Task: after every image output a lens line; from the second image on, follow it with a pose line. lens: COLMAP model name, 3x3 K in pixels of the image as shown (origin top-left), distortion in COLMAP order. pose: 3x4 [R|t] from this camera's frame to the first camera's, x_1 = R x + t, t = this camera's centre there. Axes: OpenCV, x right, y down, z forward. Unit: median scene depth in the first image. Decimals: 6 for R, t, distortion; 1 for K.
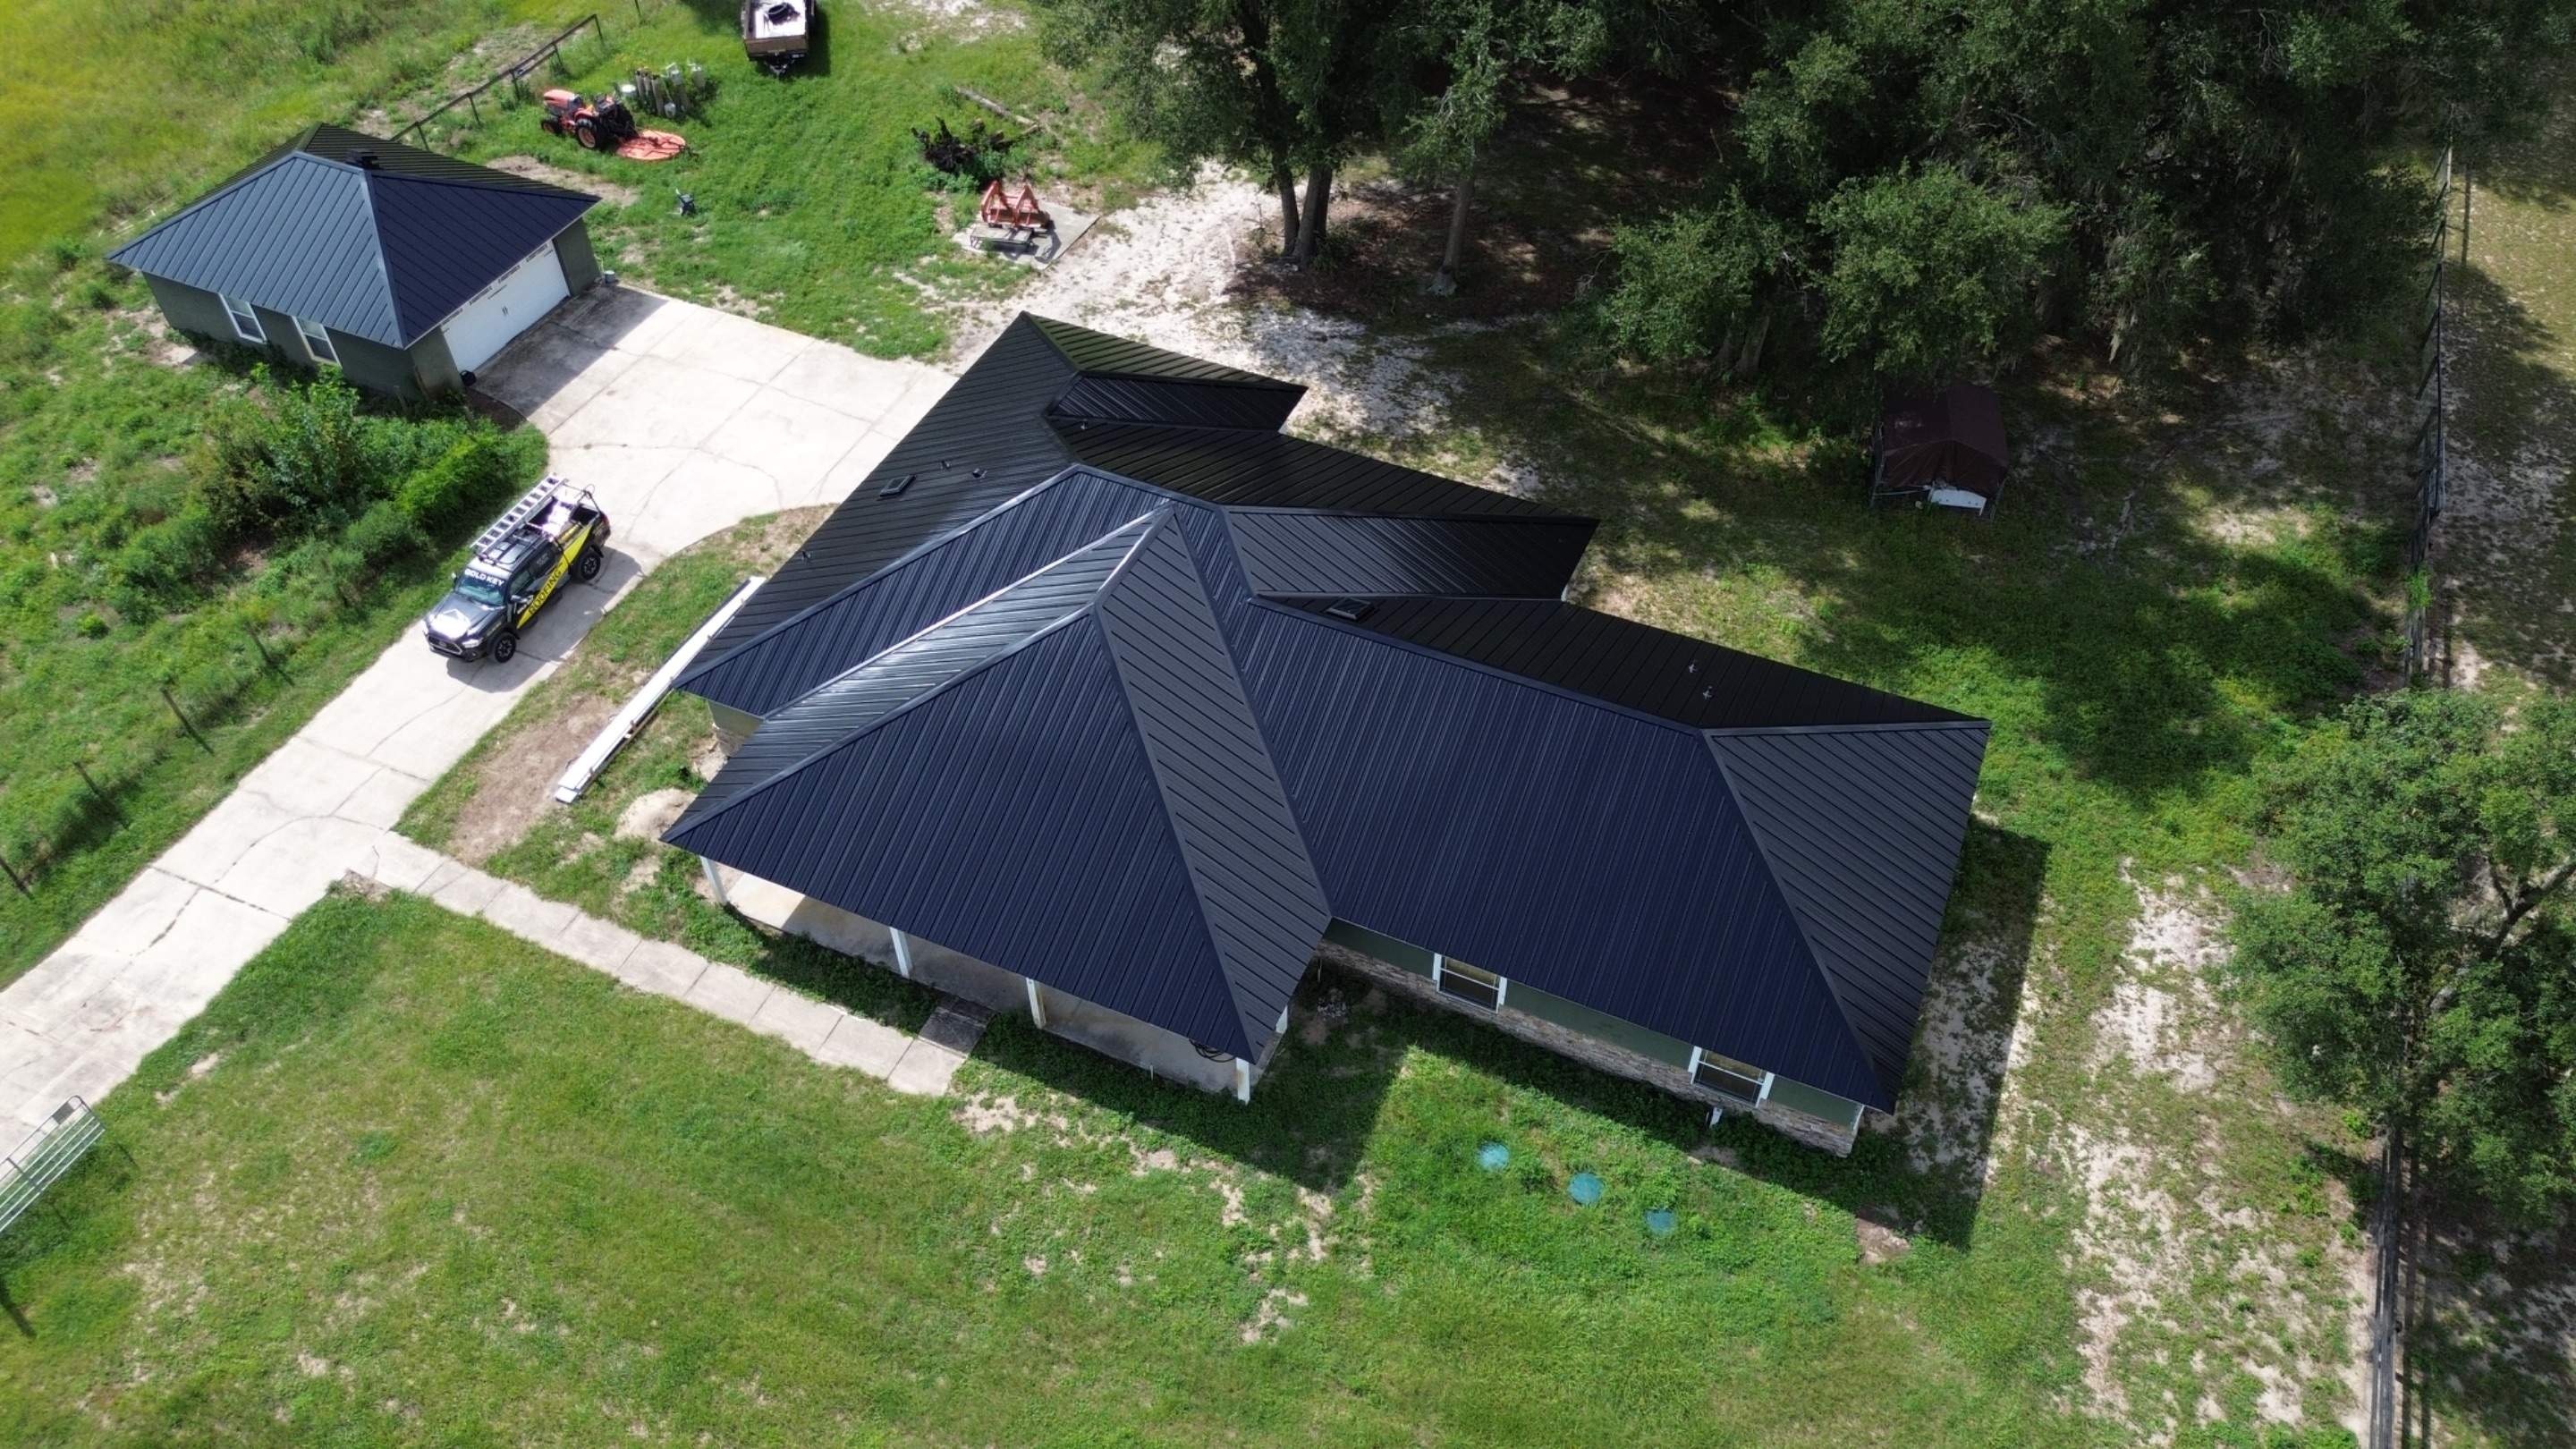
lens RADIAL K [[1847.0, 0, 1278.6], [0, 1847.0, 720.4], [0, 0, 1]] dist [0.067931, -0.066436]
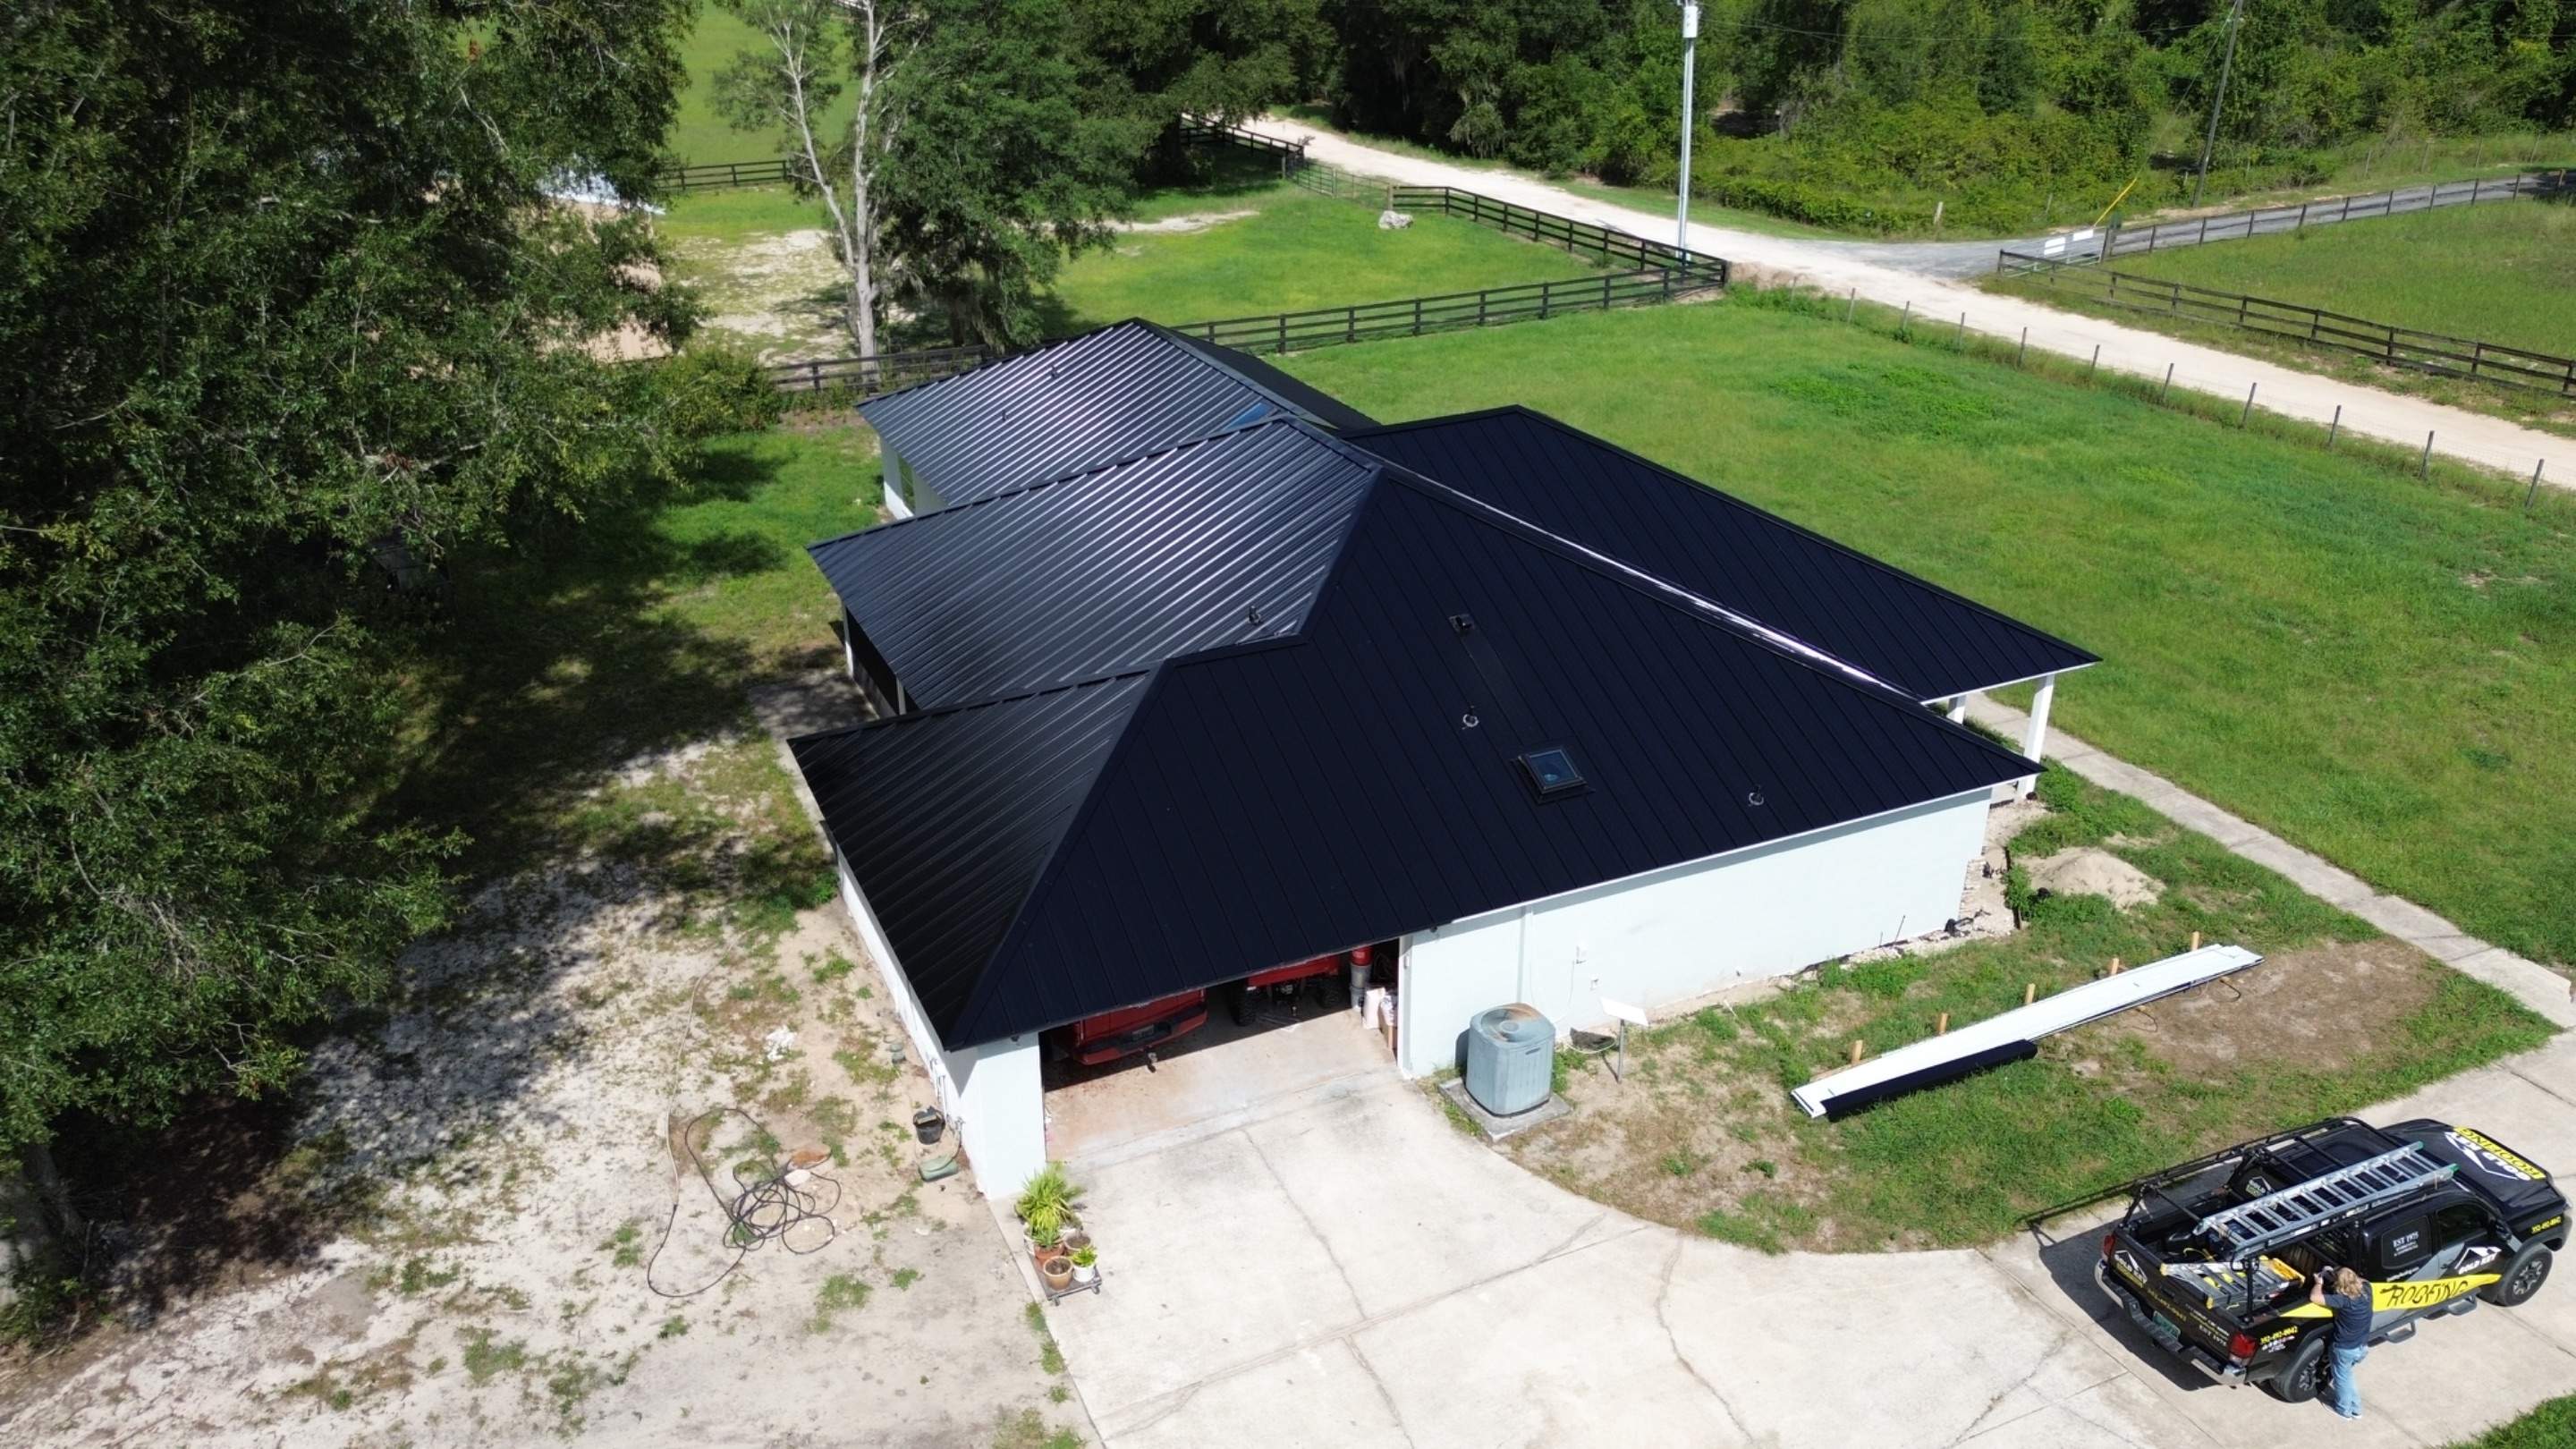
lens RADIAL K [[1825.6, 0, 1280.0], [0, 1825.6, 728.4], [0, 0, 1]] dist [0.066130, -0.061538]
pose [[-0.754228, -0.267641, 0.599590, -0.506940], [0.485157, 0.388167, 0.783549, -0.645004], [-0.442451, 0.881870, -0.162918, 1.215721]]
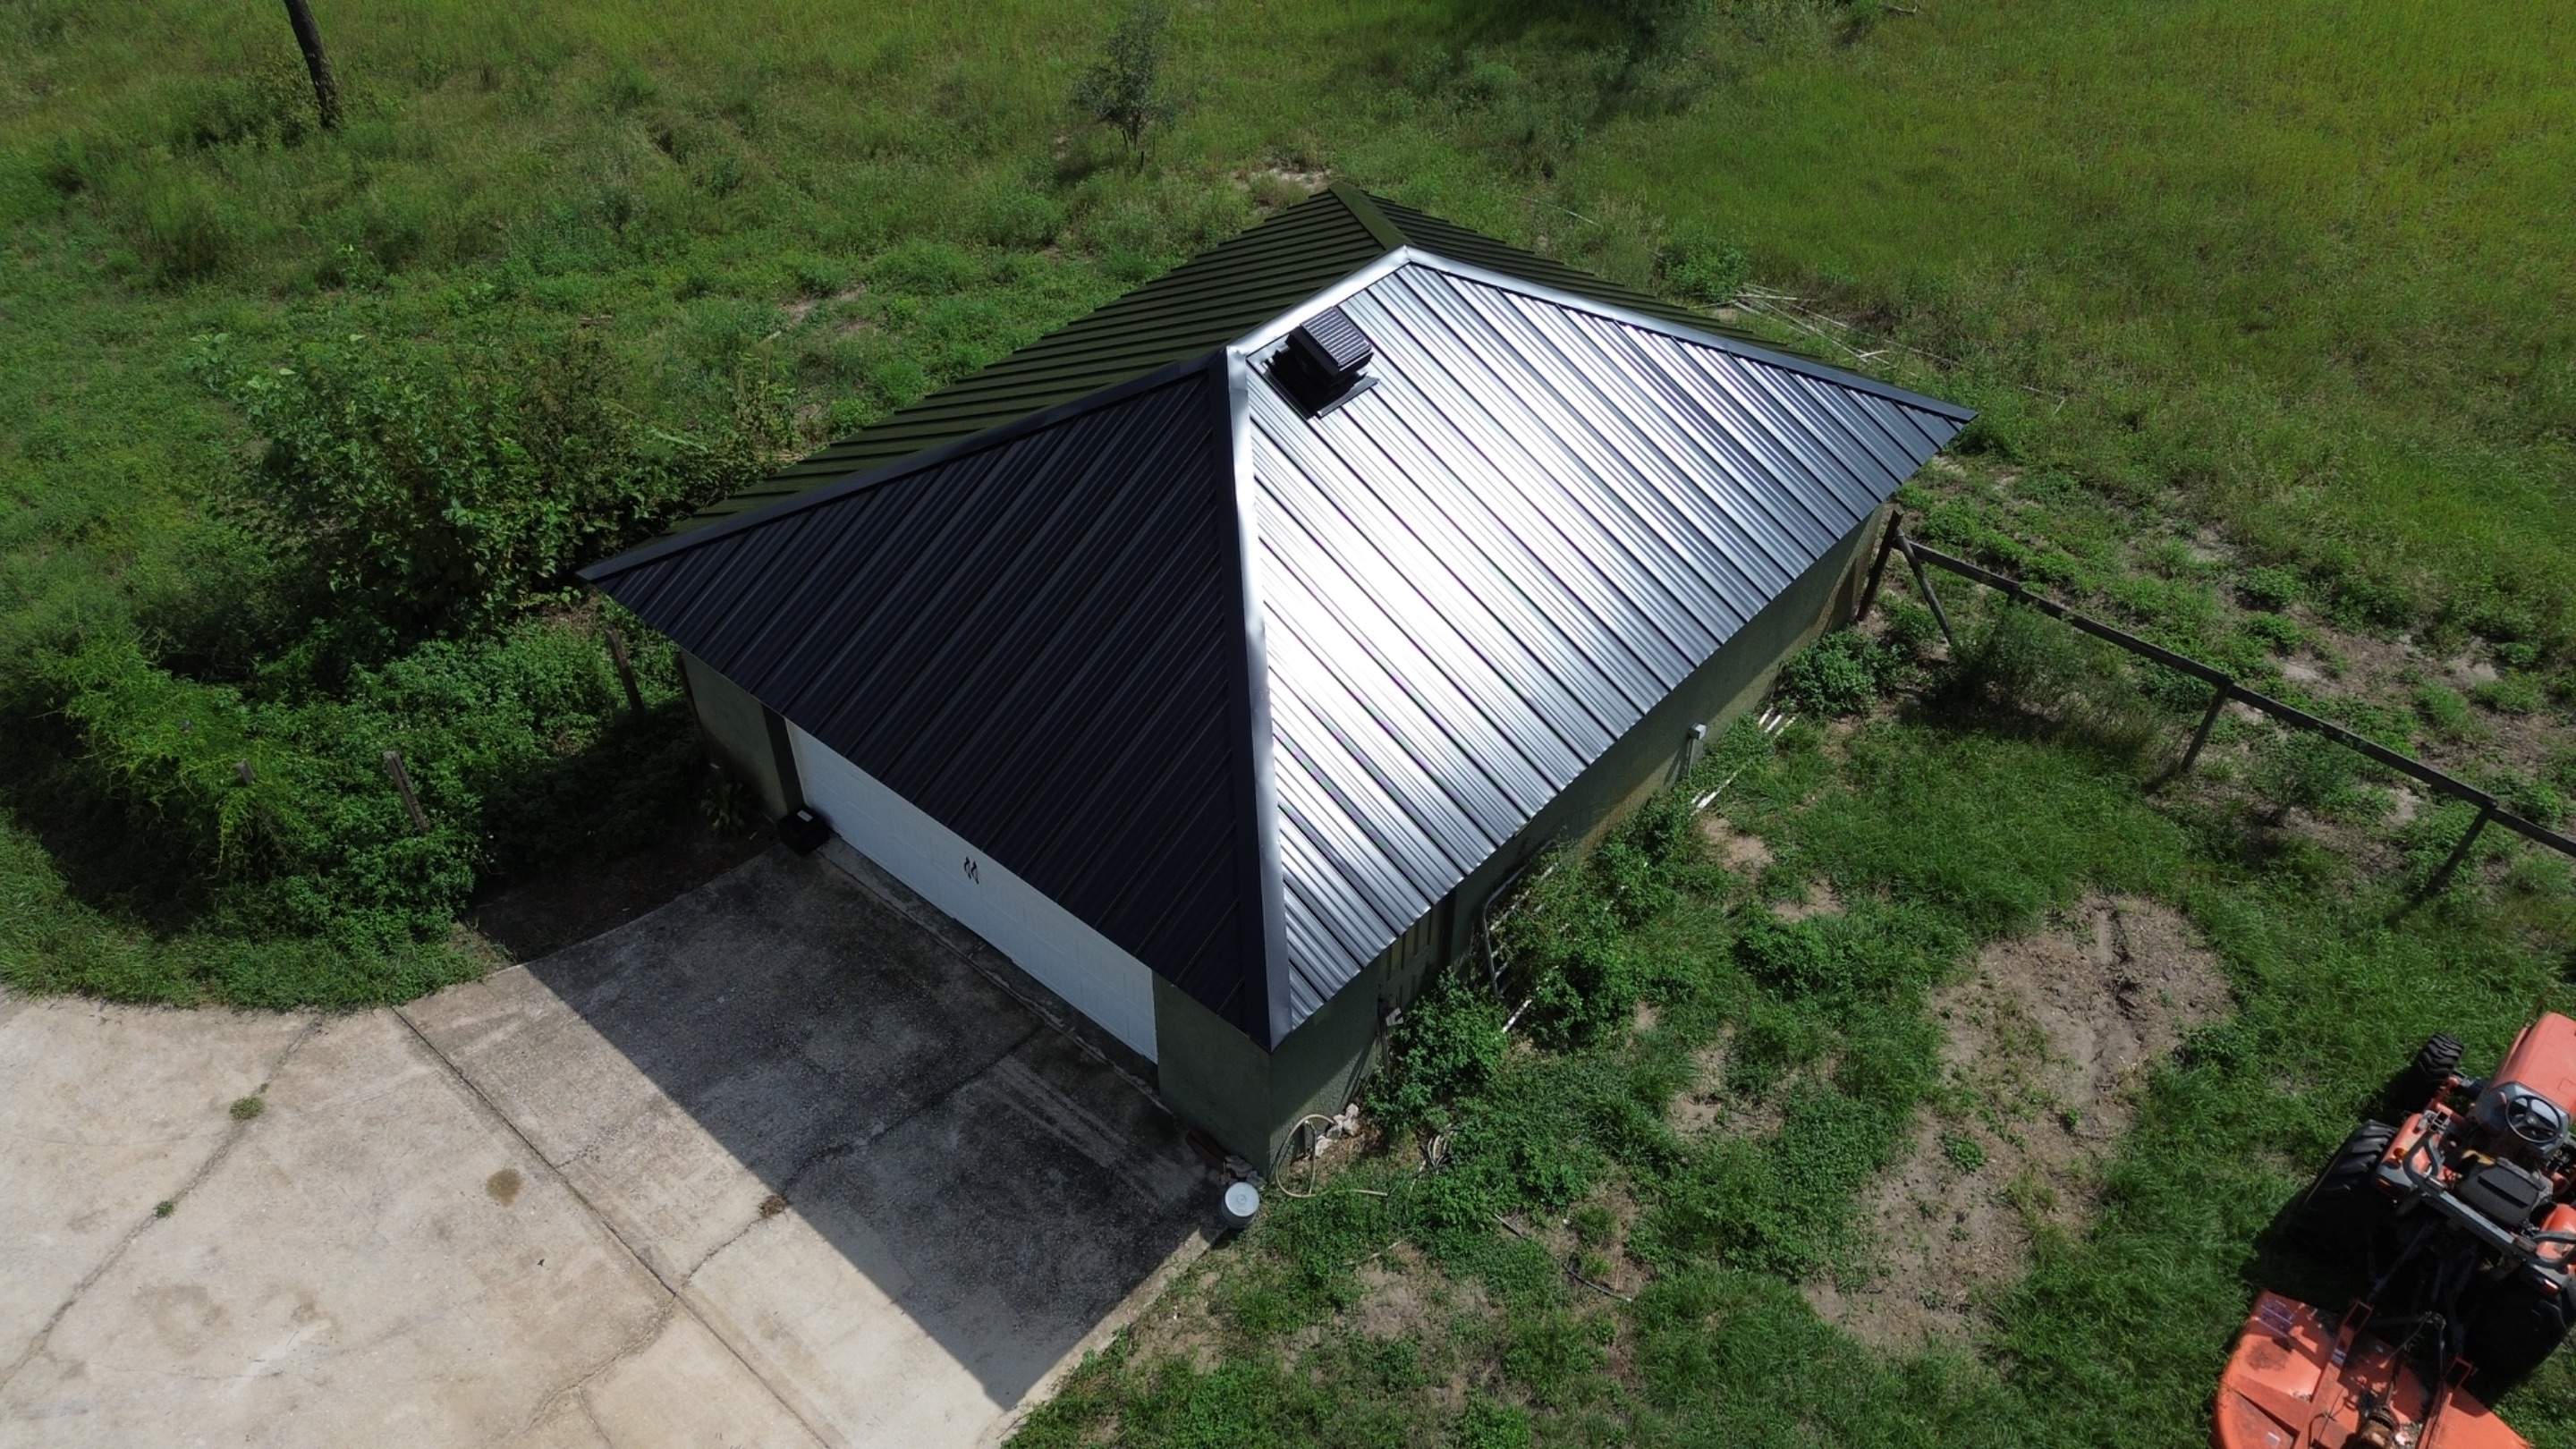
lens RADIAL K [[1830.8, 0, 1281.8], [0, 1830.8, 725.9], [0, 0, 1]] dist [0.069611, -0.071170]
pose [[-0.289131, 0.635832, -0.715626, -0.305901], [-0.693983, 0.375700, 0.614196, -0.587085], [0.659386, 0.674215, 0.332631, 1.213500]]
